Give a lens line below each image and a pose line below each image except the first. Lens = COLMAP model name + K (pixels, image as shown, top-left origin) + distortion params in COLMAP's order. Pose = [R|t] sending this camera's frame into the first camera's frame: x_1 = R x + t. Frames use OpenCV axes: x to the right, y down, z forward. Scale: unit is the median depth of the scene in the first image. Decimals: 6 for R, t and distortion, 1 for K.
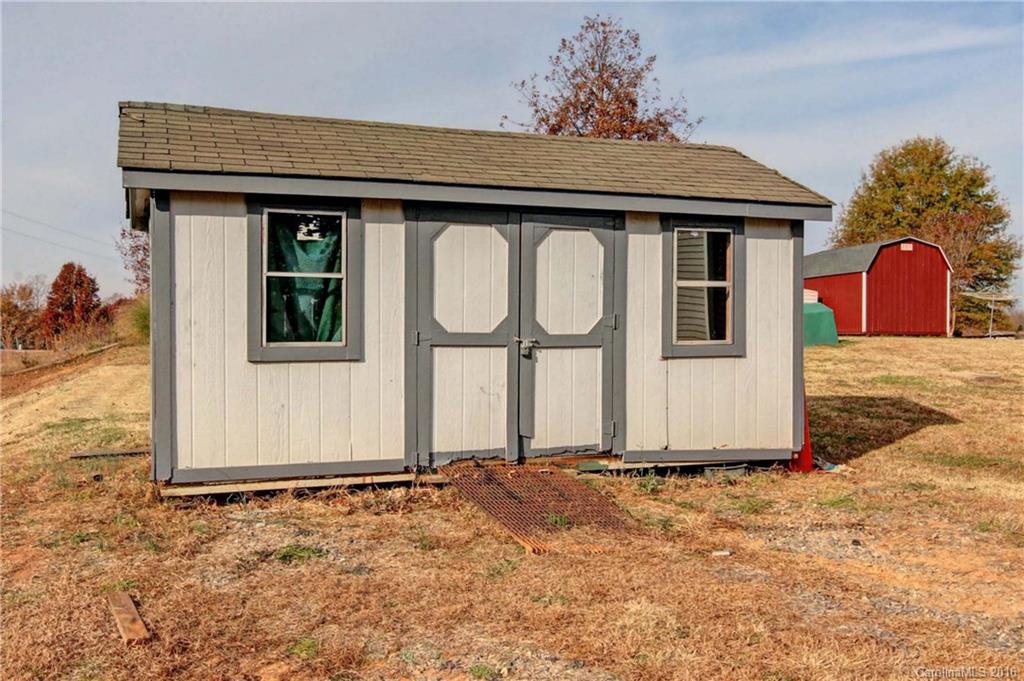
lens RADIAL K [[877.0, 0, 485.3], [0, 877.0, 336.6], [0, 0, 1]] dist [-0.008319, 0.030735]
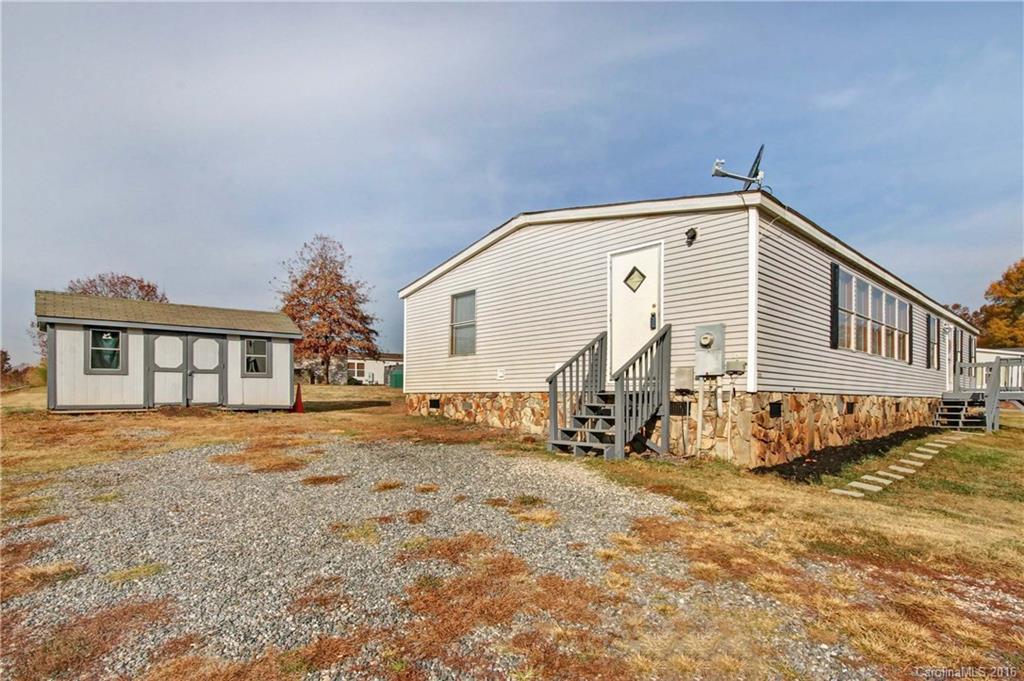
lens RADIAL K [[513.1, 0, 527.7], [0, 513.1, 393.0], [0, 0, 1]] dist [0.006852, -0.003578]
pose [[0.929400, 0.001587, 0.369072, 0.246330], [0.001212, 0.999972, -0.007353, 0.049859], [-0.369073, 0.007281, 0.929372, -0.619605]]
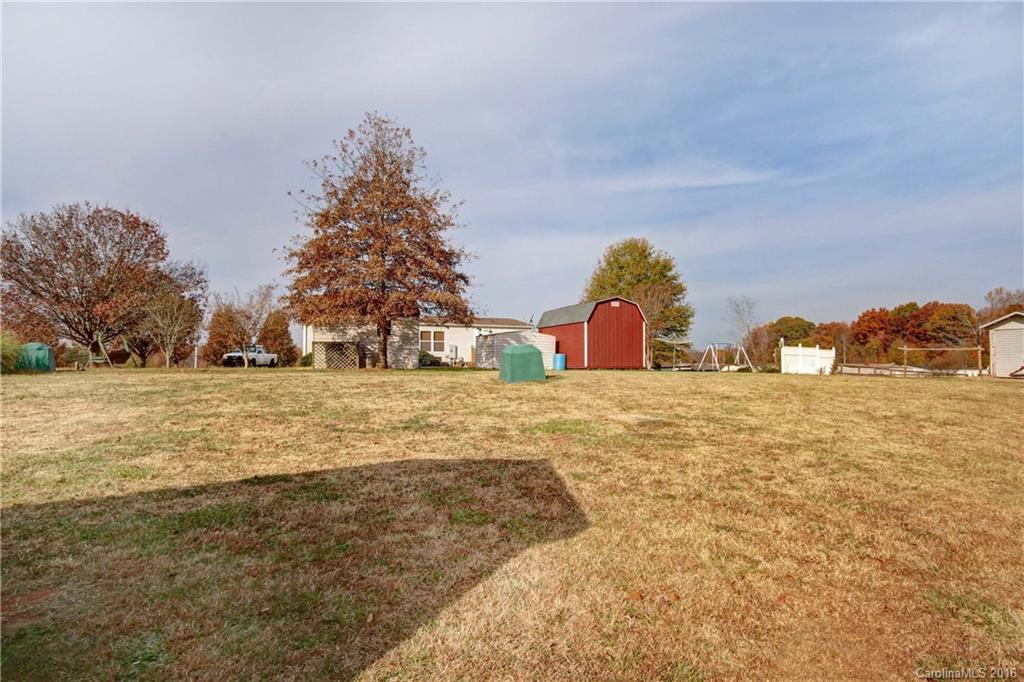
lens RADIAL K [[524.4, 0, 512.5], [0, 524.4, 342.1], [0, 0, 1]] dist [-0.005745, -0.000118]
pose [[0.978655, 0.004789, 0.205454, 0.306383], [0.004178, 0.999058, -0.043187, -0.016817], [-0.205468, 0.043123, 0.977713, 0.464397]]
